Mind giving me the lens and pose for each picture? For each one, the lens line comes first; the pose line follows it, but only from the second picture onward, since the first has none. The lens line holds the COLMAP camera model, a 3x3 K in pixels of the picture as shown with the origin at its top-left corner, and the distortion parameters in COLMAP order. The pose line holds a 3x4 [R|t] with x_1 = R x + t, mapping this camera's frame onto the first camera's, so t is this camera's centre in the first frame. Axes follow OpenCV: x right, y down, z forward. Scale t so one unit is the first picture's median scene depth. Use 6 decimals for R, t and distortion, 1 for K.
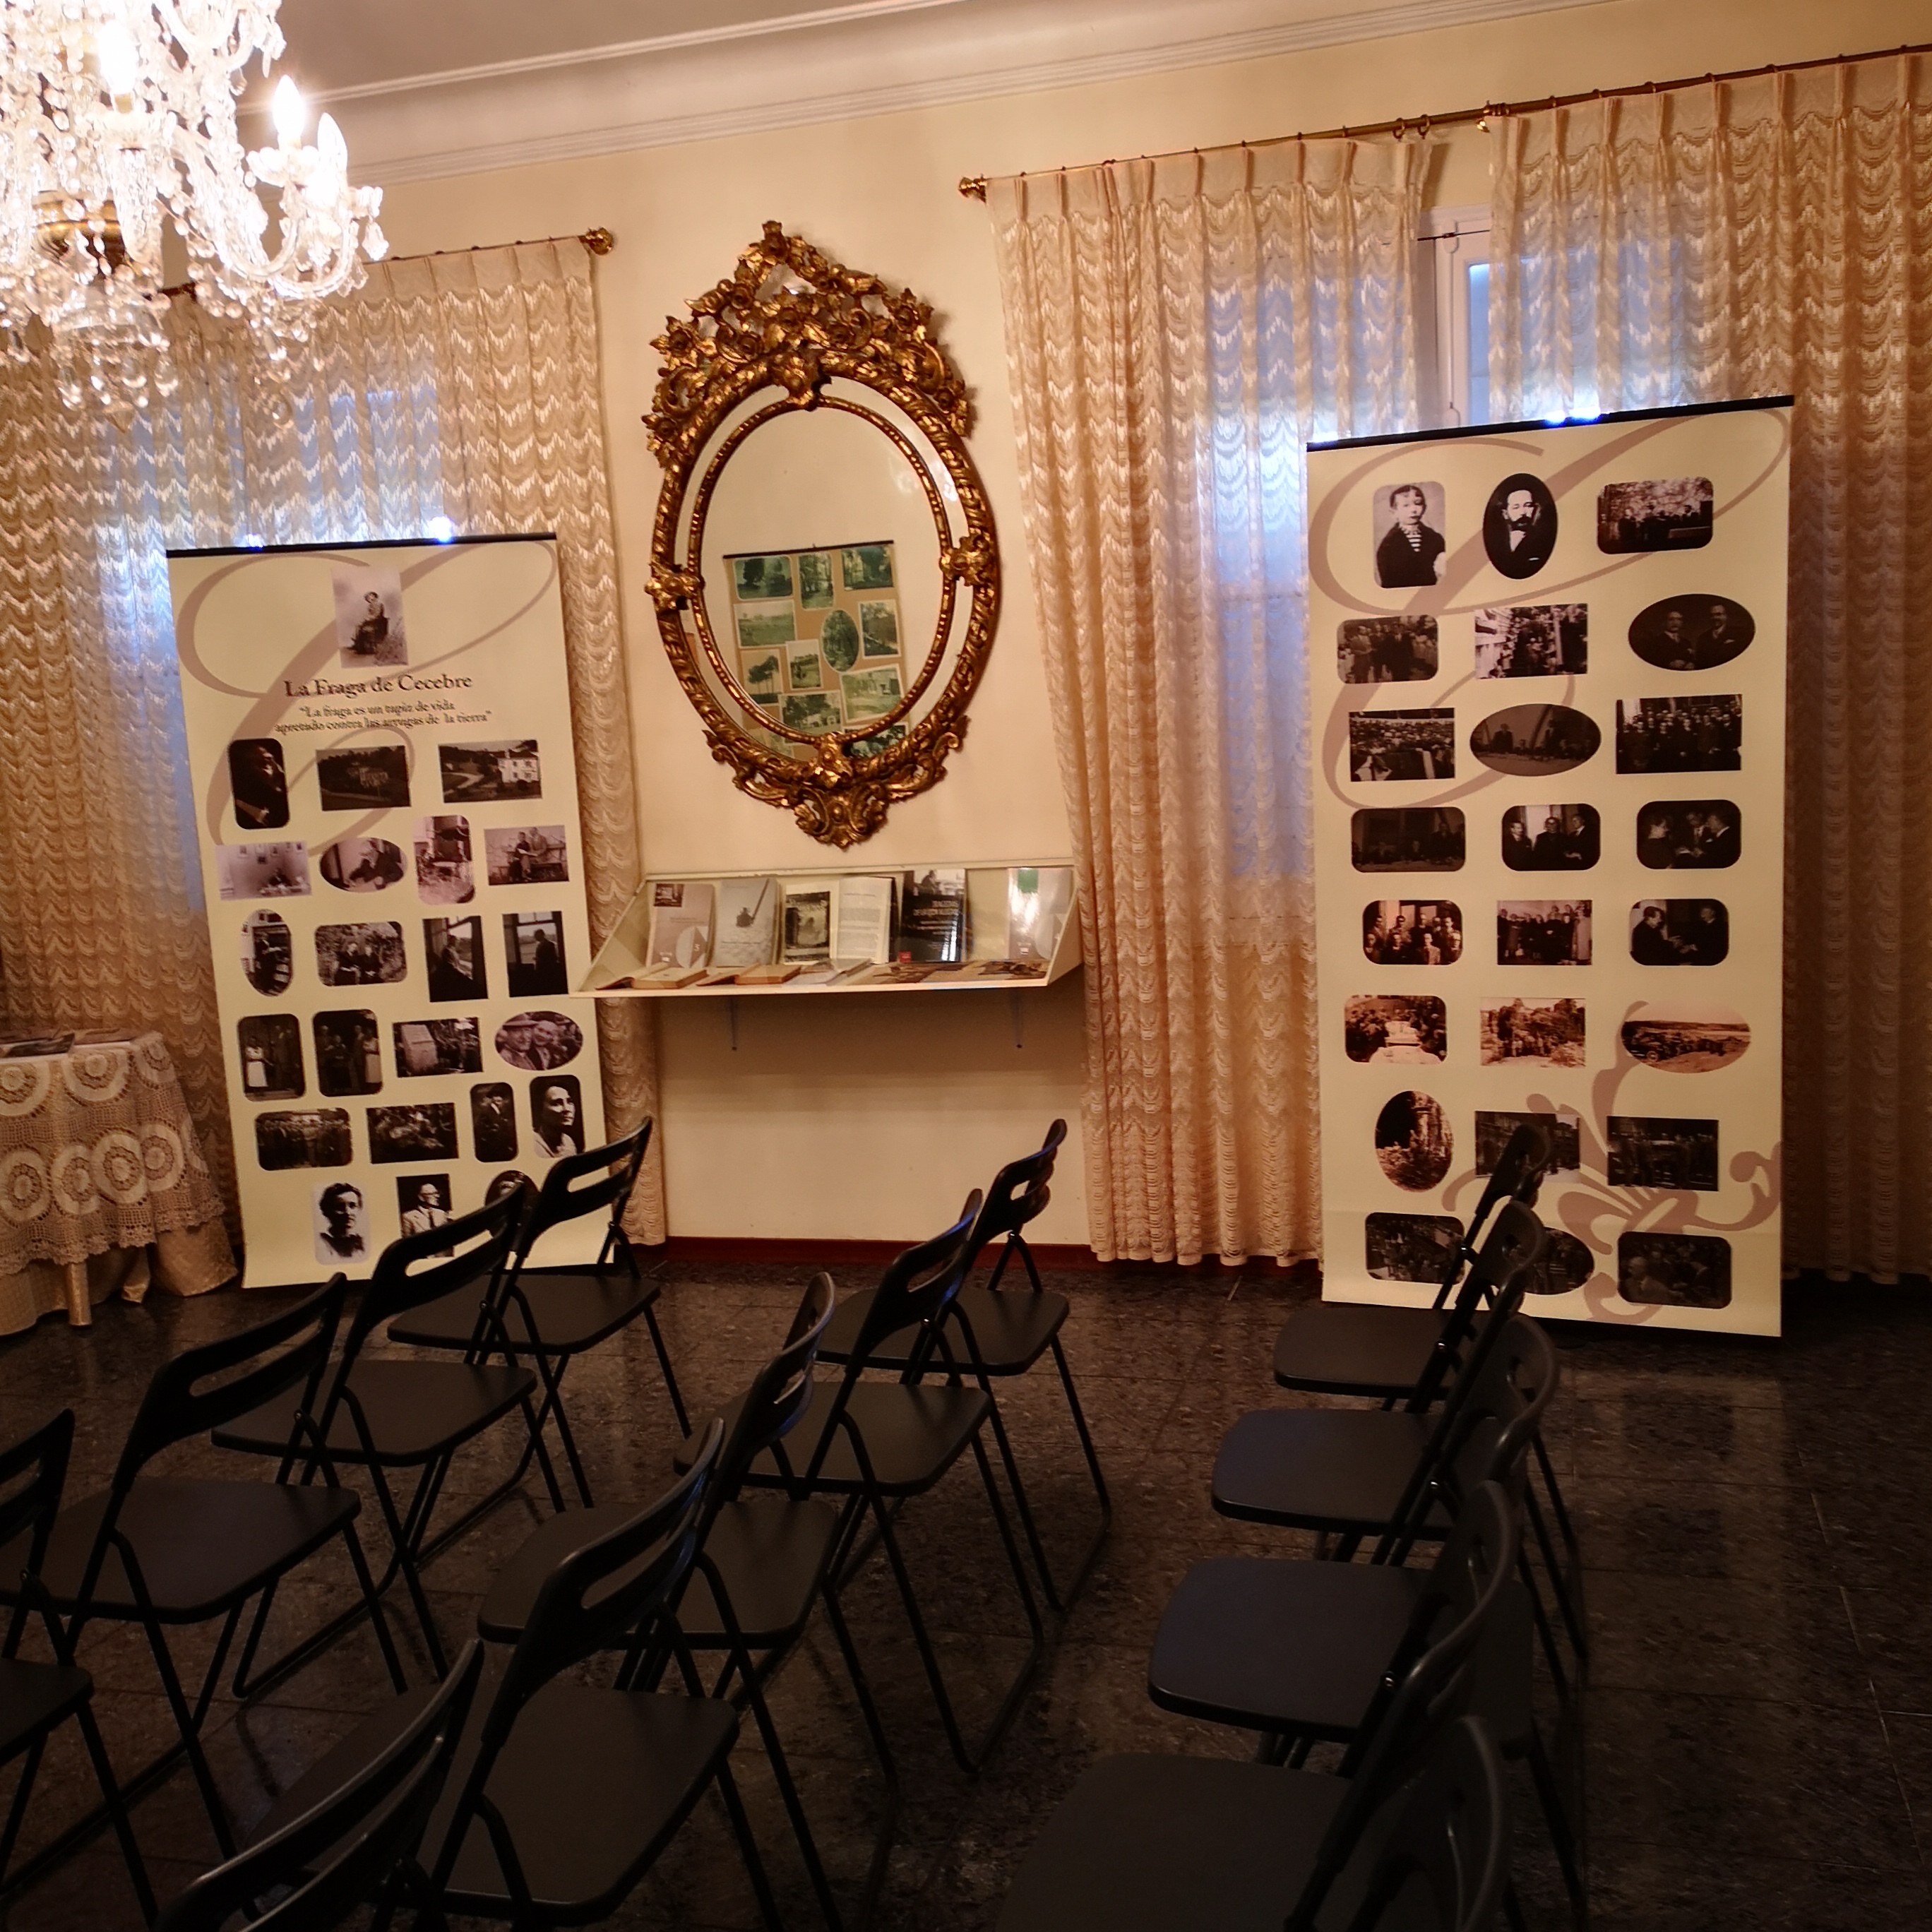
lens RADIAL K [[1986.3, 0, 963.0], [0, 1986.3, 967.4], [0, 0, 1]] dist [0.045339, 0.000000]
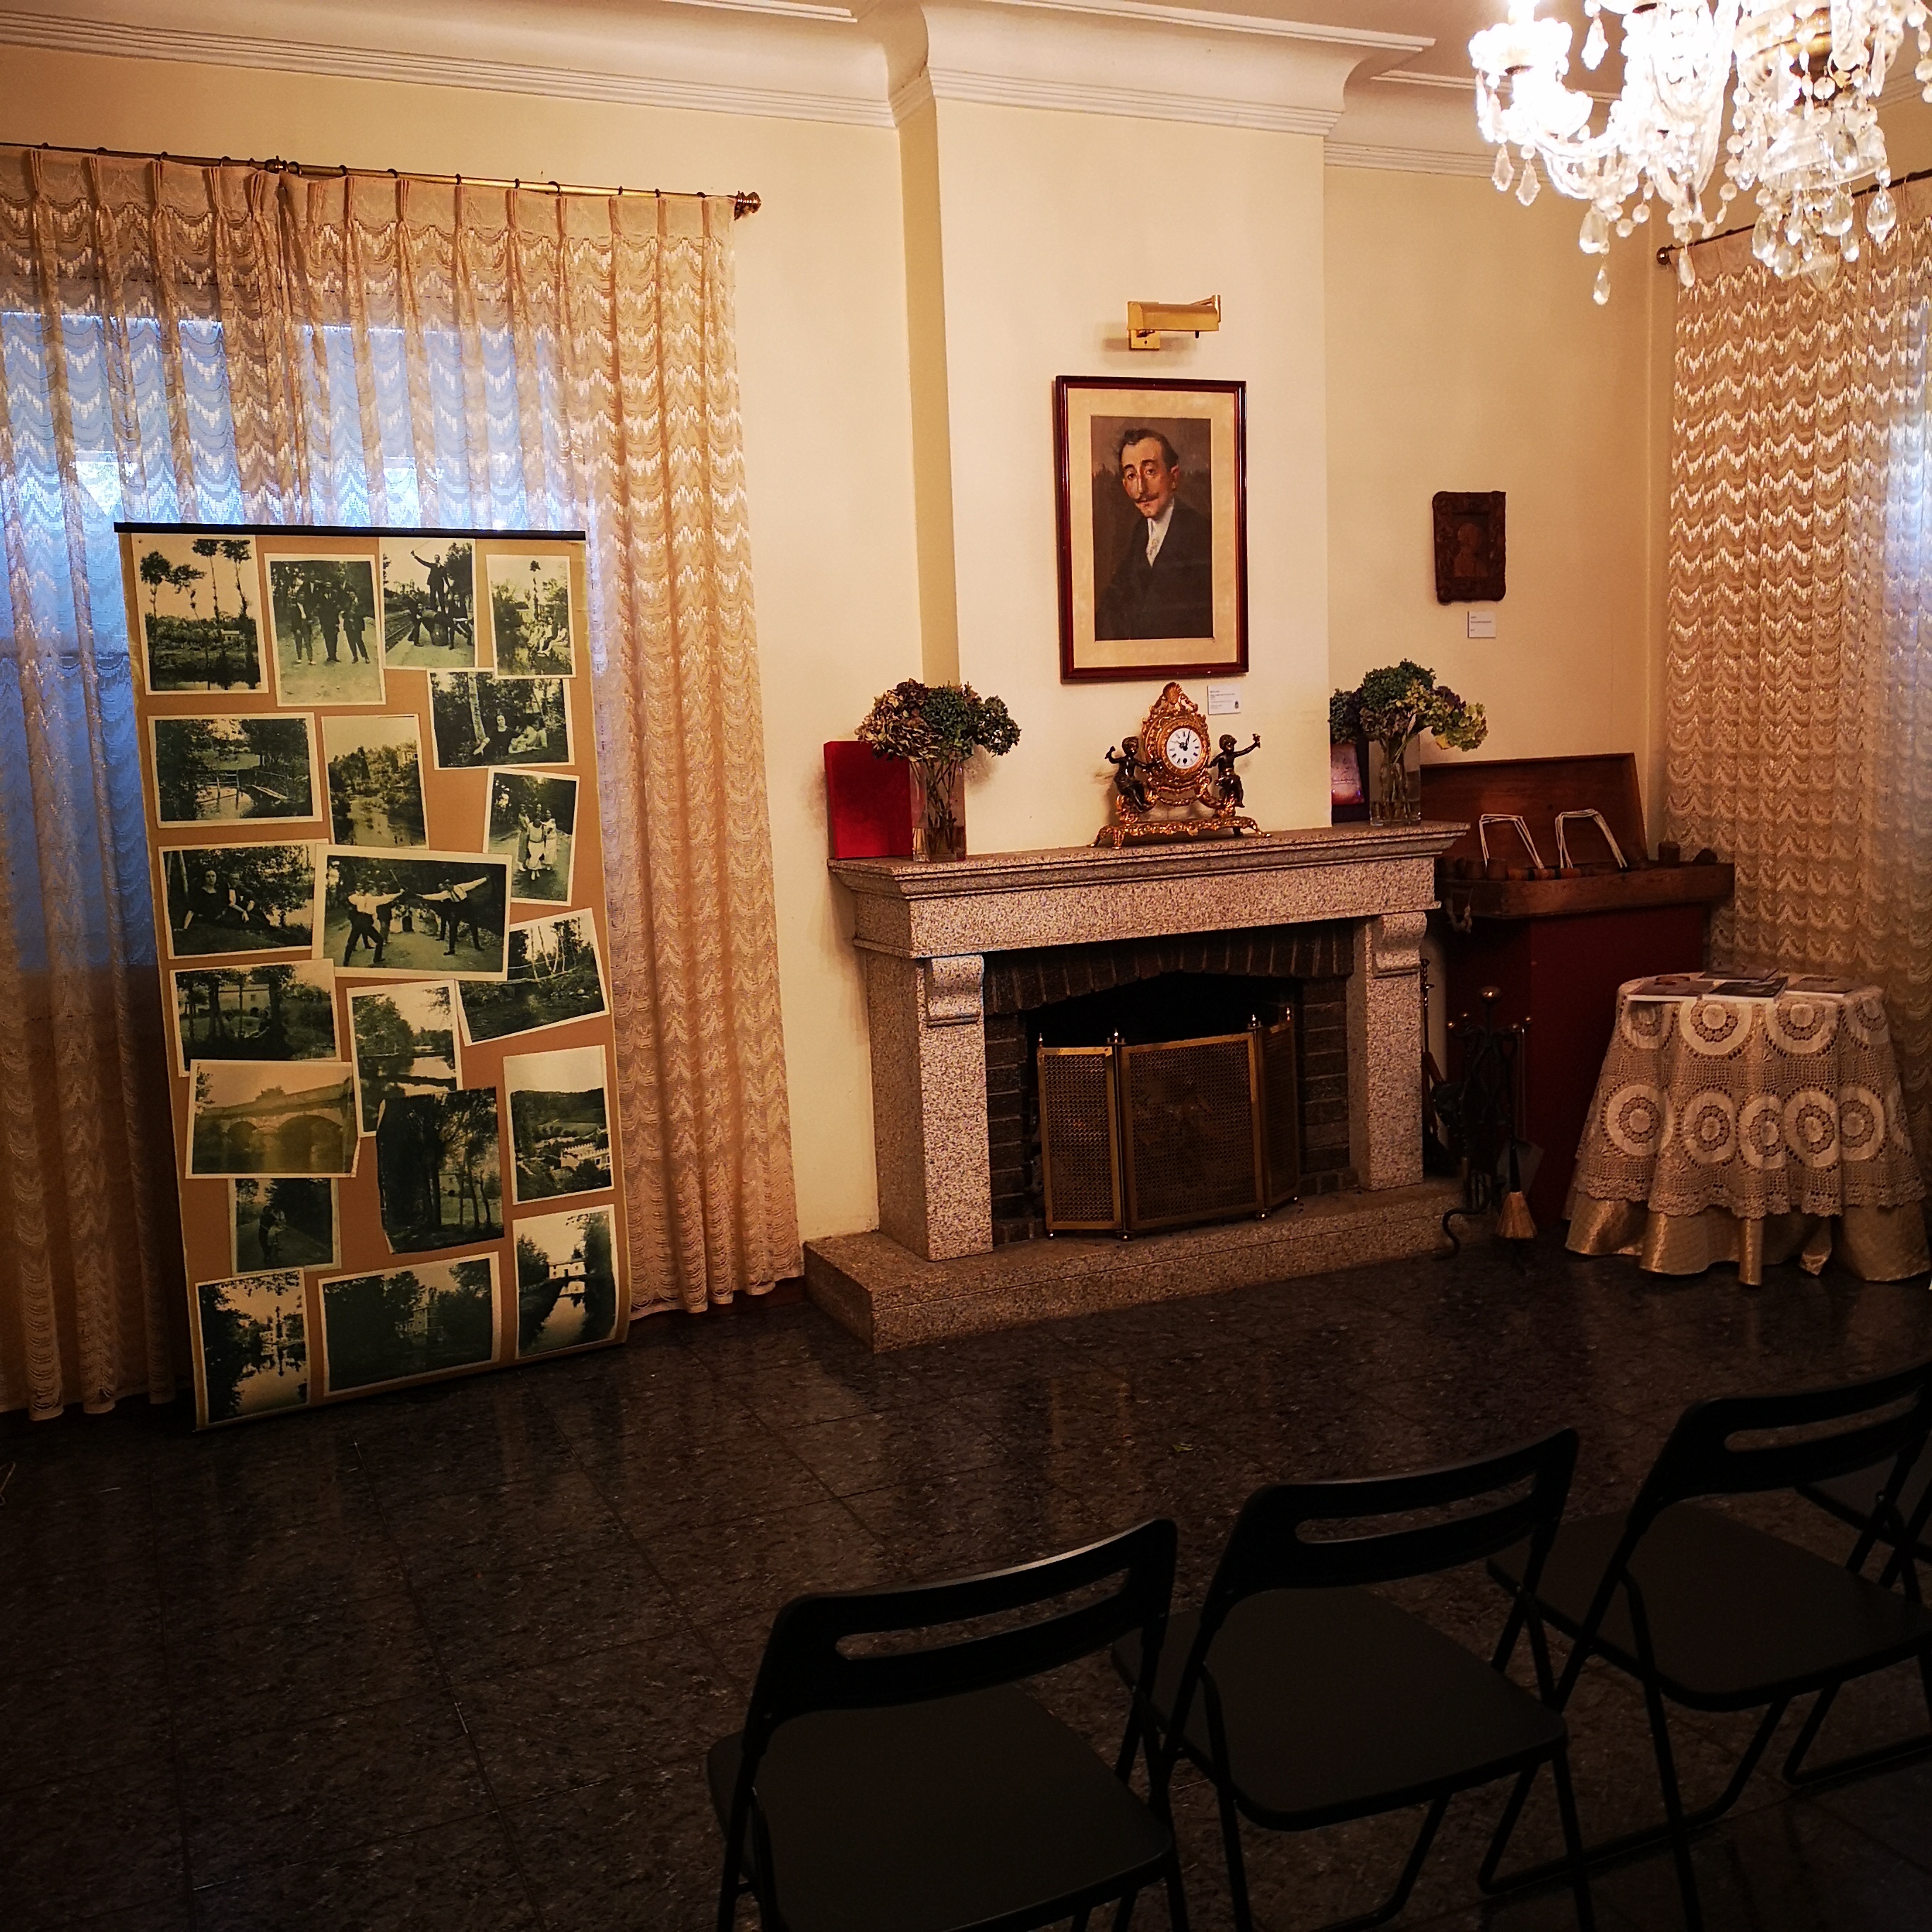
lens RADIAL K [[1986.3, 0, 979.2], [0, 1986.3, 961.7], [0, 0, 1]] dist [0.045339, 0.000000]
pose [[0.657600, 0.127211, -0.742549, 0.003915], [-0.101257, 0.991622, 0.080208, -0.011249], [0.746531, 0.022443, 0.664972, 0.092228]]
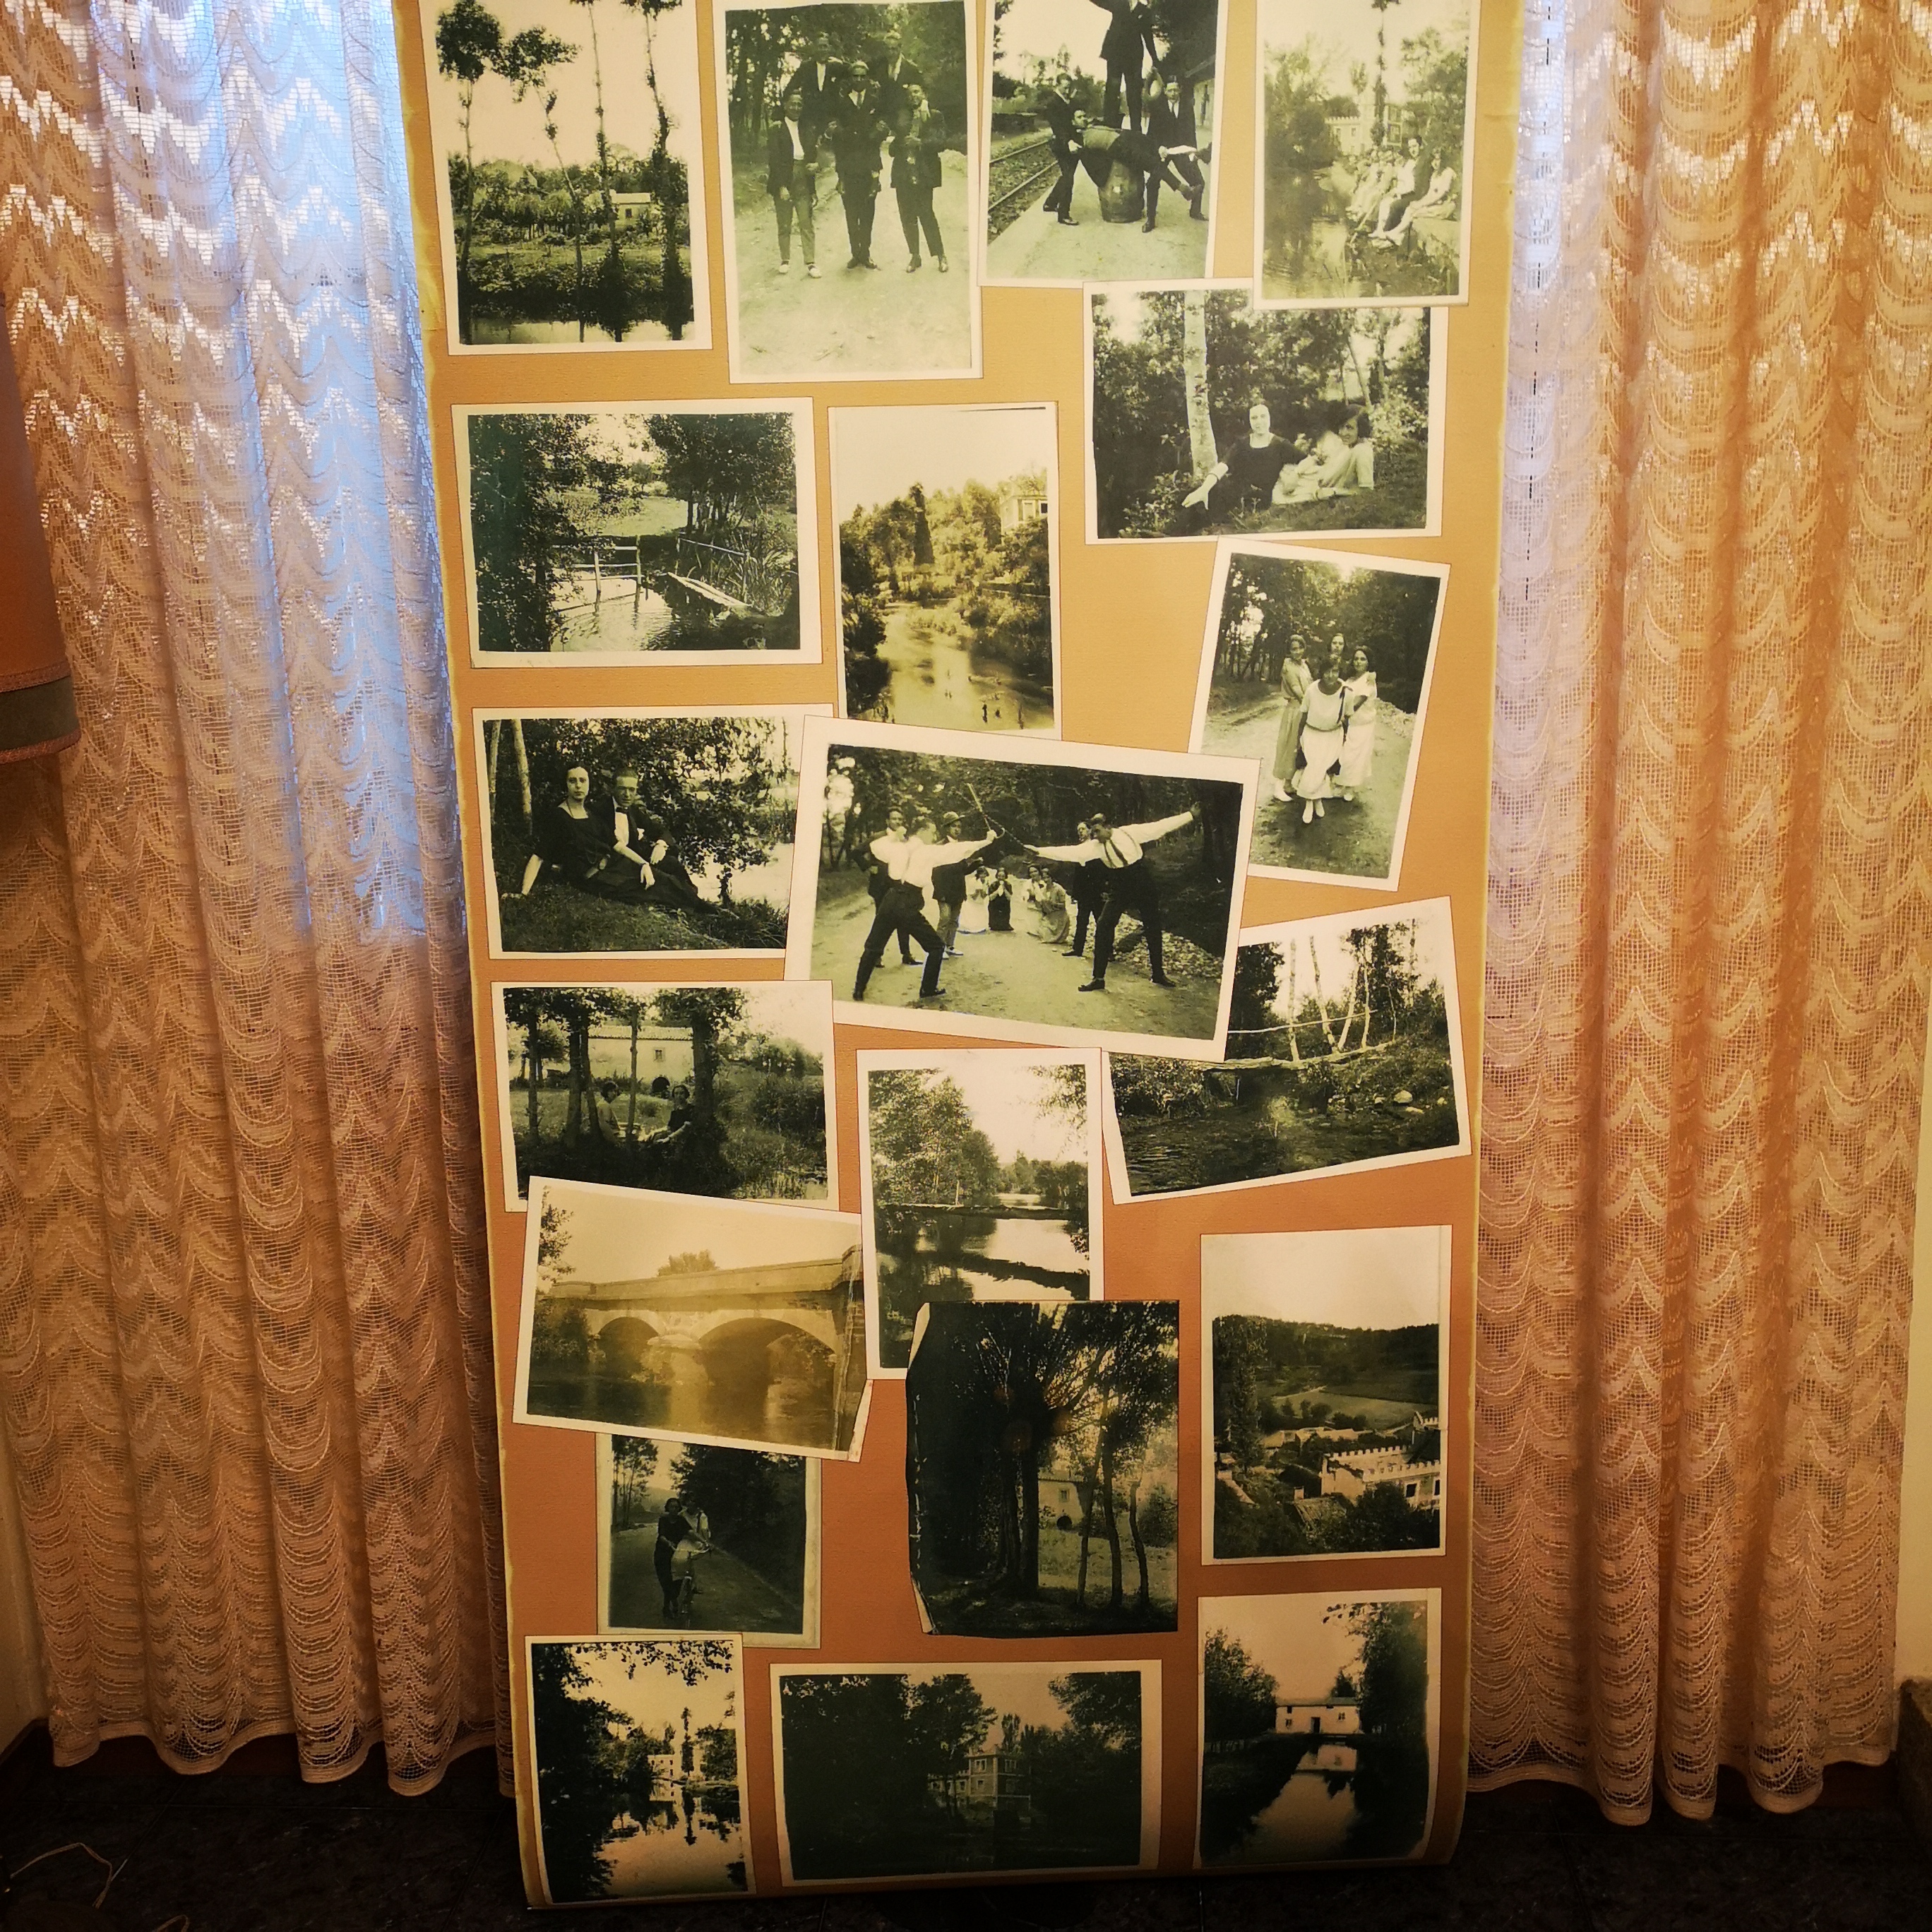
lens RADIAL K [[1986.3, 0, 963.1], [0, 1986.3, 975.4], [0, 0, 1]] dist [0.045339, 0.000000]
pose [[0.215408, 0.269398, -0.938629, -0.148111], [-0.114279, 0.961543, 0.249749, -0.011653], [0.969814, 0.053468, 0.237910, 0.189688]]
